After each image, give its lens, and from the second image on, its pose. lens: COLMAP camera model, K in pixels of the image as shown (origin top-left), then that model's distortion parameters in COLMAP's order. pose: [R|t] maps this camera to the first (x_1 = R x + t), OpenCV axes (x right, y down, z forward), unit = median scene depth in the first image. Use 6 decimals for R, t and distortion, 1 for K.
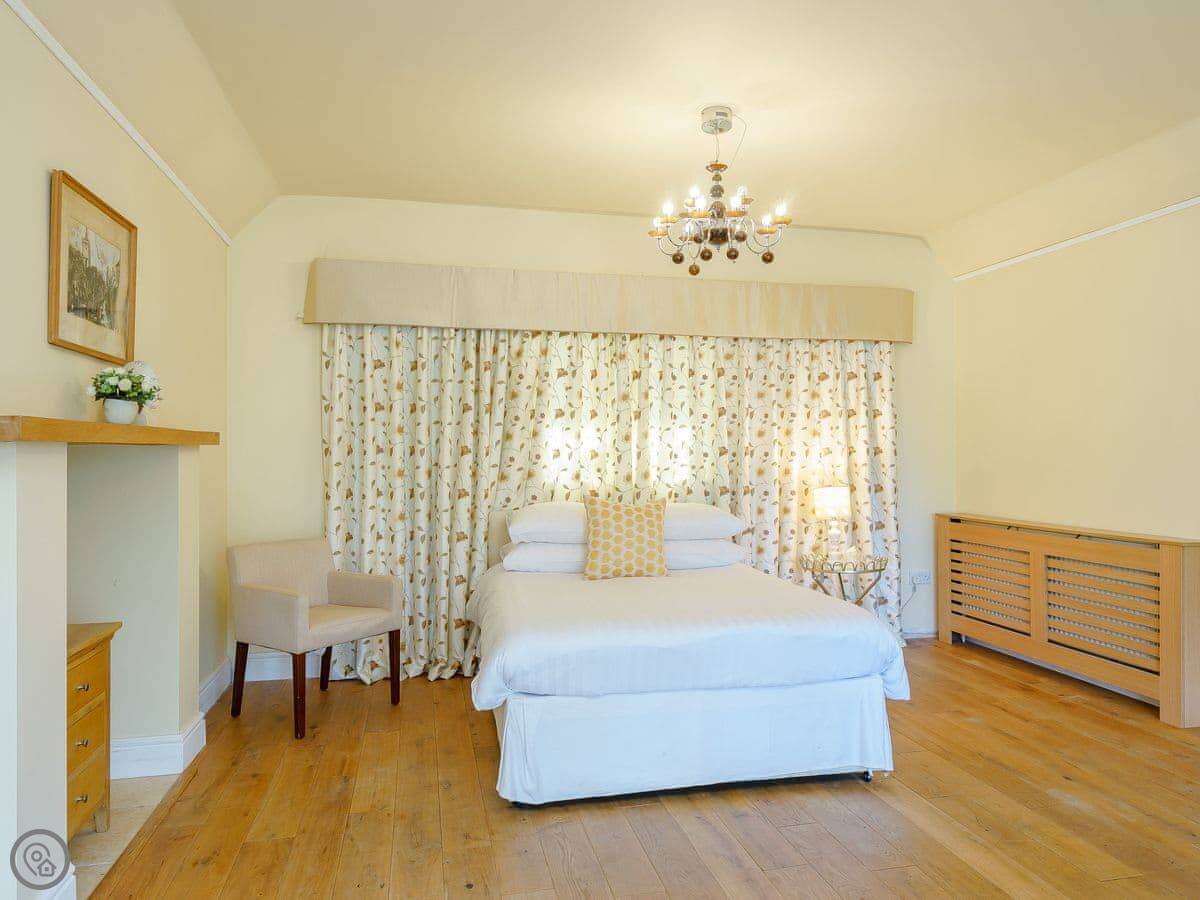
lens RADIAL K [[820.4, 0, 602.4], [0, 820.4, 449.5], [0, 0, 1]] dist [0.005873, 0.007838]
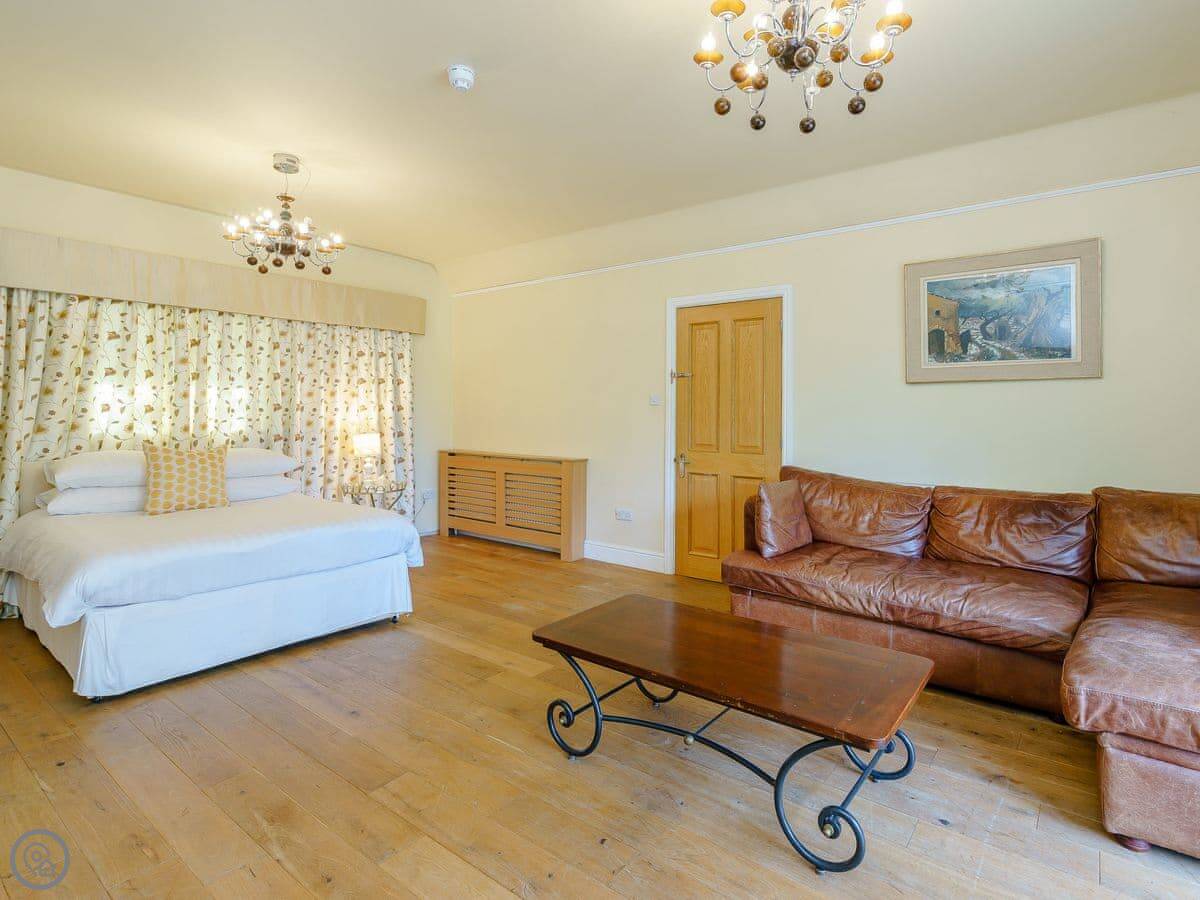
lens RADIAL K [[622.1, 0, 663.6], [0, 622.1, 407.0], [0, 0, 1]] dist [0.004499, 0.001482]
pose [[0.741105, 0.010938, 0.671300, -0.069442], [-0.010490, 0.999934, -0.004711, 0.000021], [-0.671307, -0.003550, 0.741171, -0.149667]]
